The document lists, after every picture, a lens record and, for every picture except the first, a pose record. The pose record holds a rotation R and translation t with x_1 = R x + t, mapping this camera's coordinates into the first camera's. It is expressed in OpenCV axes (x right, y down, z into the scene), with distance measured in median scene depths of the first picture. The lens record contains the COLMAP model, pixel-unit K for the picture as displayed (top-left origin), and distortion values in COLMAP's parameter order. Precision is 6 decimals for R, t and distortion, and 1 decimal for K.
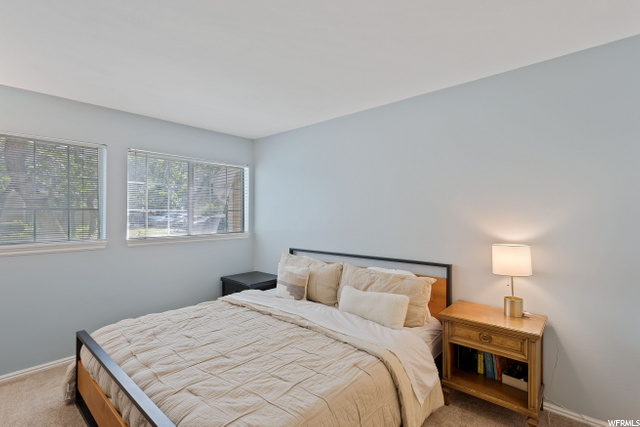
lens RADIAL K [[308.6, 0, 319.1], [0, 308.6, 214.9], [0, 0, 1]] dist [0.004480, 0.001807]
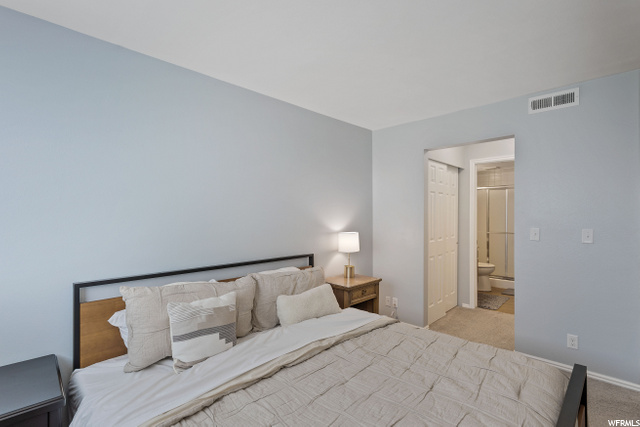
lens RADIAL K [[308.6, 0, 319.0], [0, 308.6, 213.6], [0, 0, 1]] dist [0.004480, 0.001807]
pose [[0.037385, 0.002129, 0.999299, -0.861539], [-0.005194, 0.999985, -0.001936, -0.001234], [-0.999287, -0.005118, 0.037395, 0.962118]]
